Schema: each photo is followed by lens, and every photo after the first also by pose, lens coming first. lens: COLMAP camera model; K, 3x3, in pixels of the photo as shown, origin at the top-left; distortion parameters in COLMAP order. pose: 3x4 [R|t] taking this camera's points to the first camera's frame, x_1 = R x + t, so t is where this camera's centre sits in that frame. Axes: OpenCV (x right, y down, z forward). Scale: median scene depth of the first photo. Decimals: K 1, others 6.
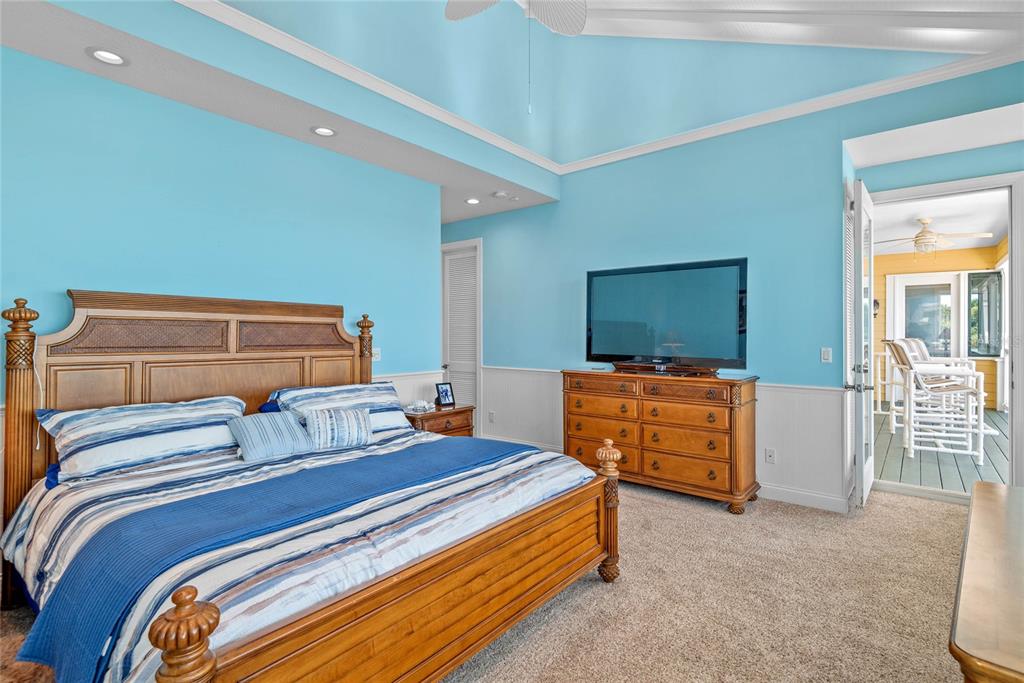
lens RADIAL K [[494.3, 0, 500.9], [0, 494.3, 327.9], [0, 0, 1]] dist [0.033960, 0.000070]
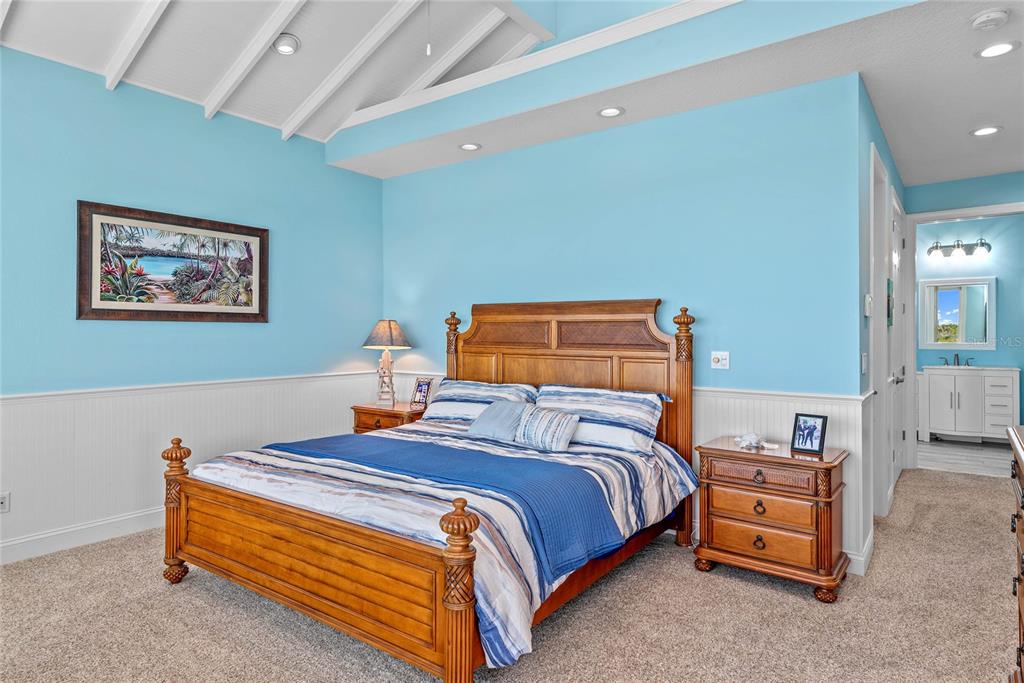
lens RADIAL K [[565.5, 0, 508.9], [0, 565.5, 333.8], [0, 0, 1]] dist [0.028269, 0.000689]
pose [[0.076057, -0.004093, -0.997095, 0.952787], [0.009861, 0.999946, -0.003352, 0.023897], [0.997055, -0.009577, 0.076094, 1.037990]]
